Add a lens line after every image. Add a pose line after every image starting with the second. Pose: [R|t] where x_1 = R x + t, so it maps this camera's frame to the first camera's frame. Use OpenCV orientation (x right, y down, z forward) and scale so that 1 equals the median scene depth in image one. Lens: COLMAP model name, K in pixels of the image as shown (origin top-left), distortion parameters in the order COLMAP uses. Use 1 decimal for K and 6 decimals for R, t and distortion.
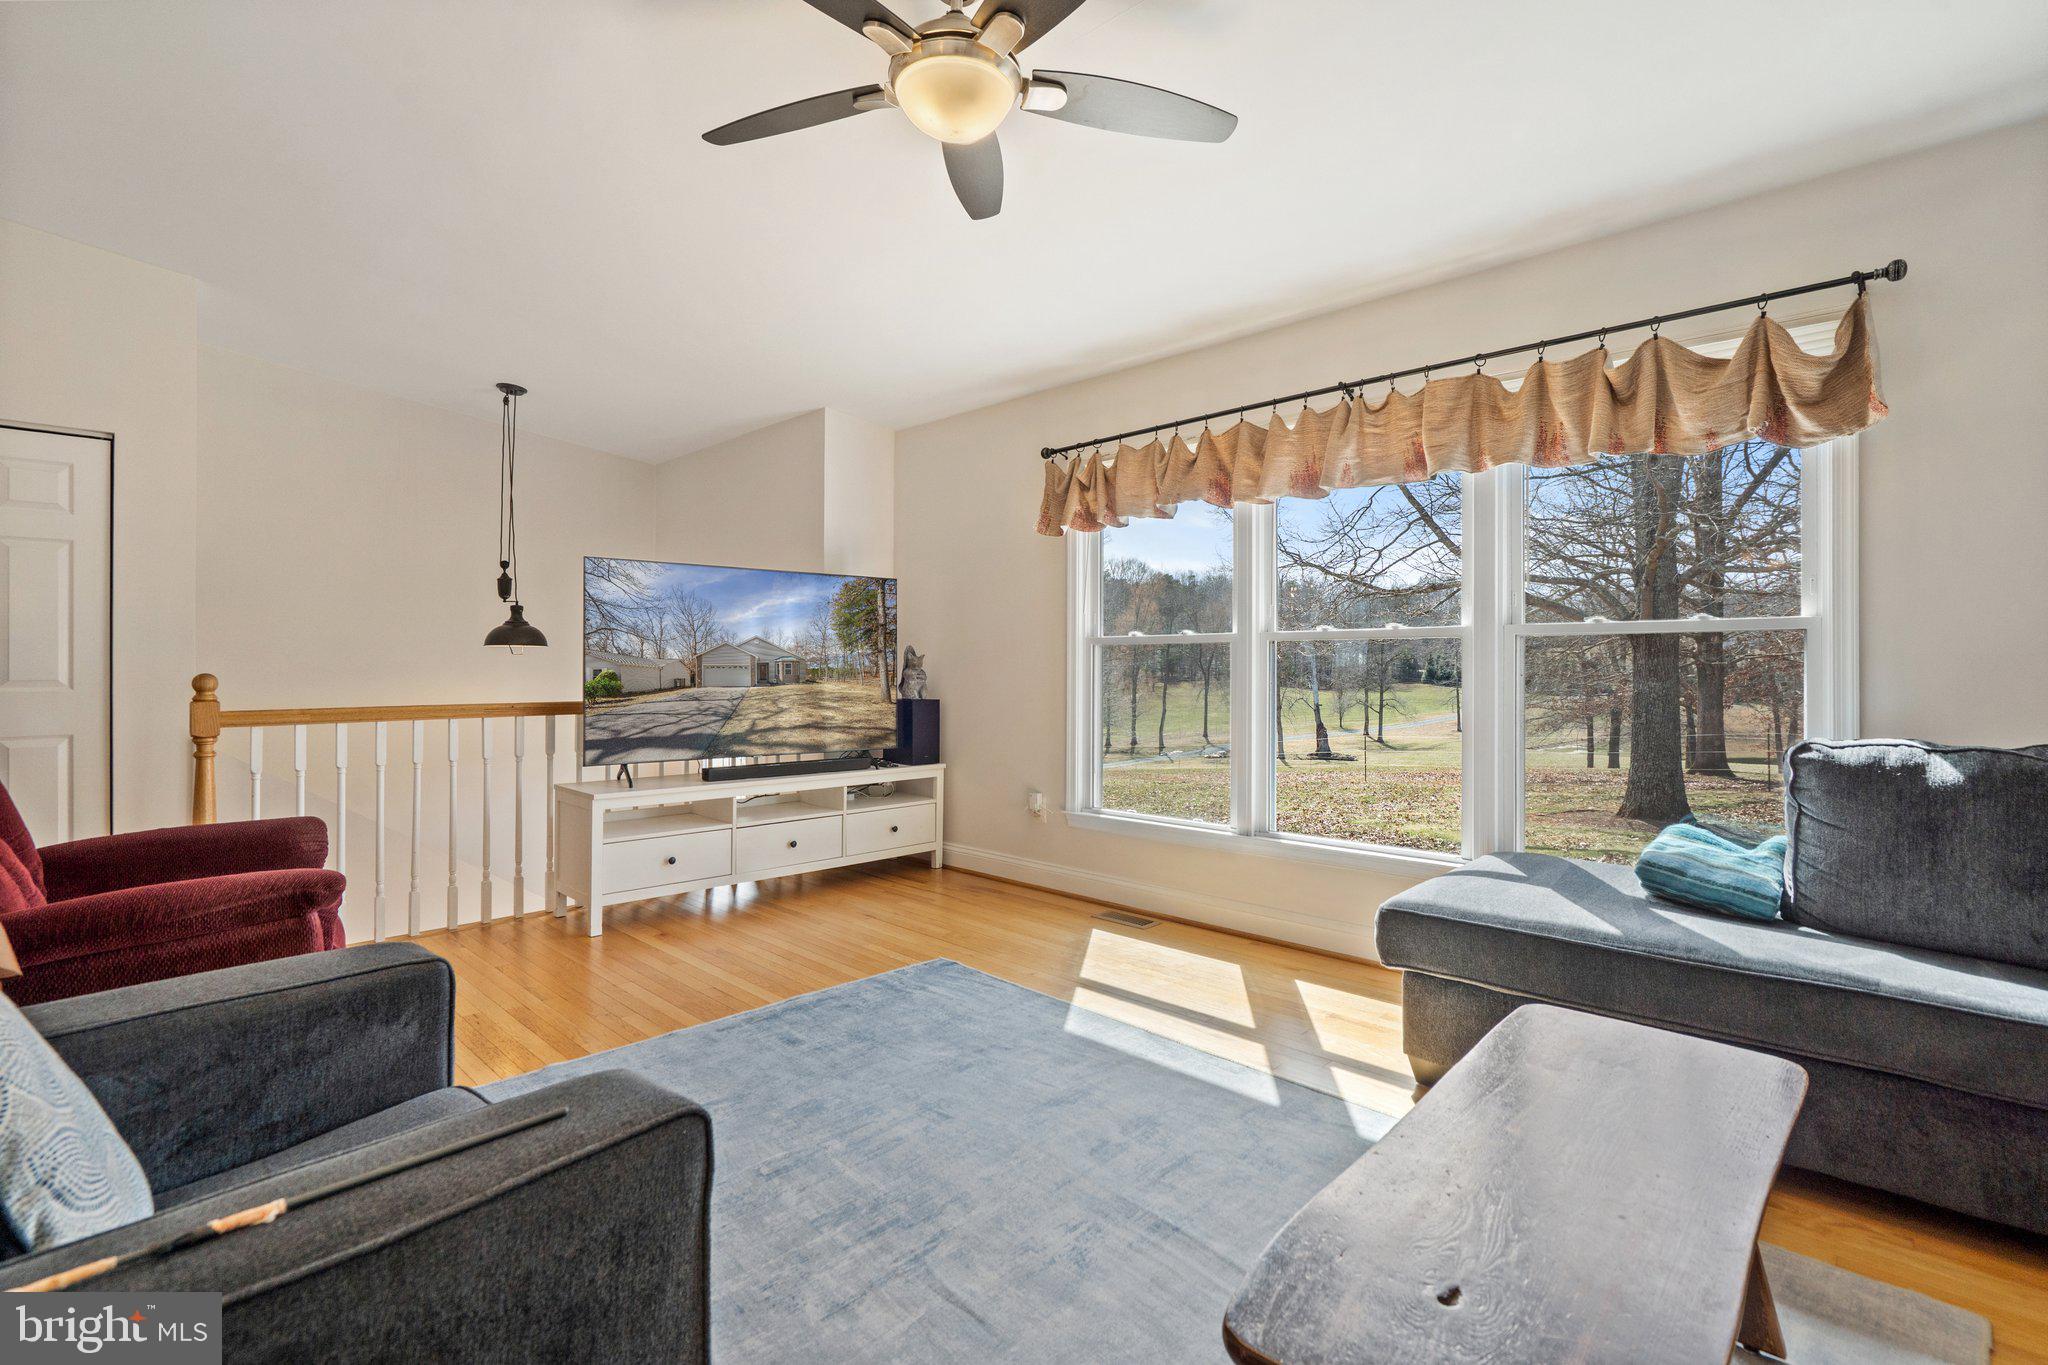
lens RADIAL K [[938.2, 0, 1010.6], [0, 938.2, 667.9], [0, 0, 1]] dist [-0.003565, 0.001158]
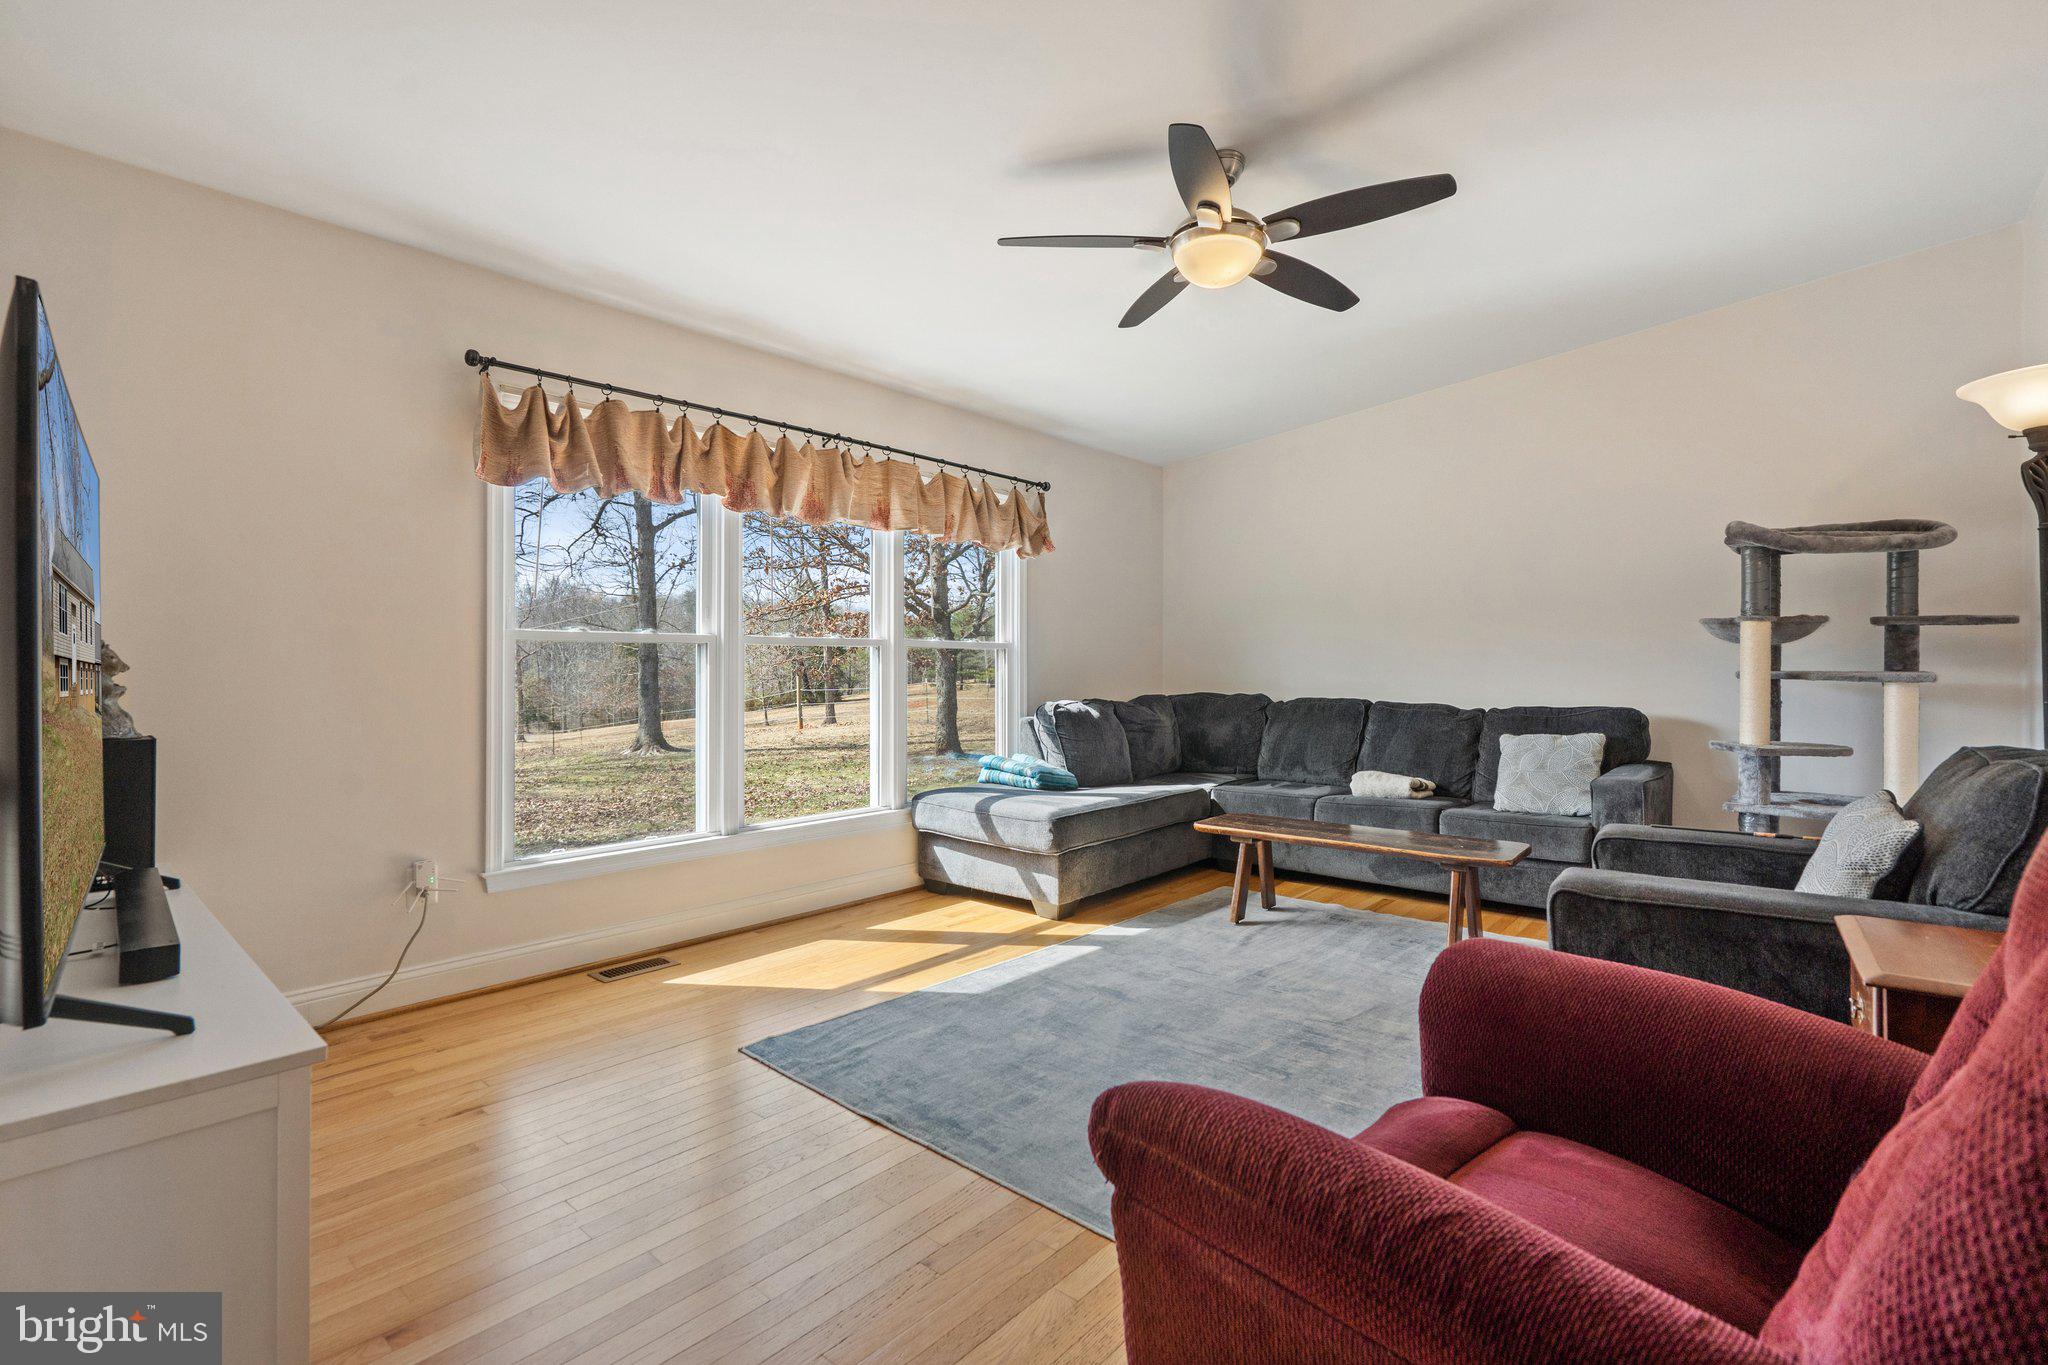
lens RADIAL K [[938.2, 0, 1009.7], [0, 938.2, 677.1], [0, 0, 1]] dist [-0.003565, 0.001158]
pose [[-0.048521, -0.009158, 0.998780, -1.011763], [0.004392, 0.999946, 0.009382, -0.000914], [-0.998813, 0.004842, -0.048478, 0.973872]]
